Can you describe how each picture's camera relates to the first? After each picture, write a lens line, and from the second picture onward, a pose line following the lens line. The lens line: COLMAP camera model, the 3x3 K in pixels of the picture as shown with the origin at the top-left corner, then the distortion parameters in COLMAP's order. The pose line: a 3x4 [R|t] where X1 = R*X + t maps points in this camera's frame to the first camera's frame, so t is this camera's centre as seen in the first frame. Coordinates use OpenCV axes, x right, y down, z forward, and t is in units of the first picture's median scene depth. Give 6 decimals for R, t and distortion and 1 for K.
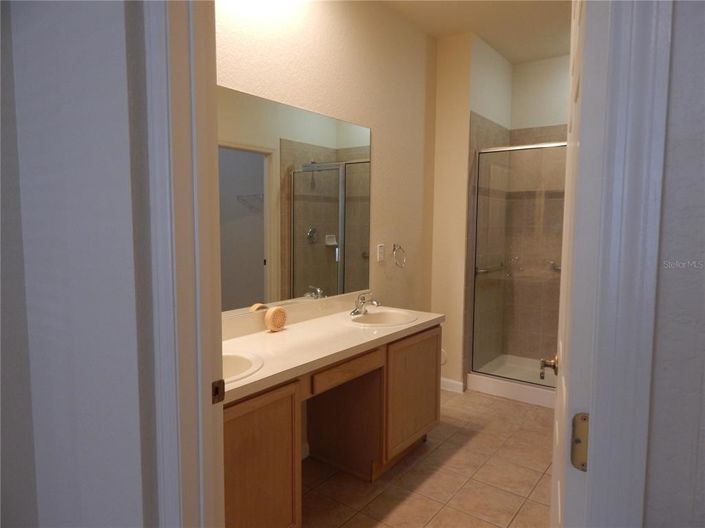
lens RADIAL K [[473.3, 0, 352.6], [0, 473.3, 261.7], [0, 0, 1]] dist [-0.002485, -0.005802]
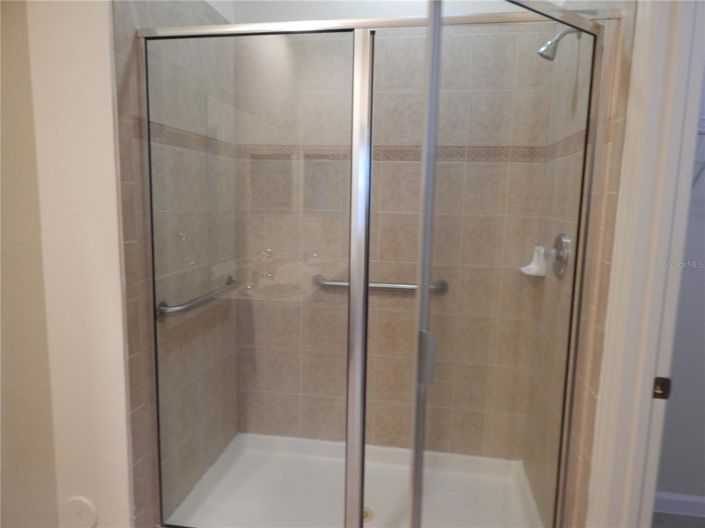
lens RADIAL K [[473.3, 0, 352.6], [0, 473.3, 261.7], [0, 0, 1]] dist [-0.002485, -0.005802]
pose [[0.892755, -0.055418, 0.447120, 0.208647], [0.020094, 0.996316, 0.083365, -0.056338], [-0.450093, -0.065440, 0.890580, 0.475224]]
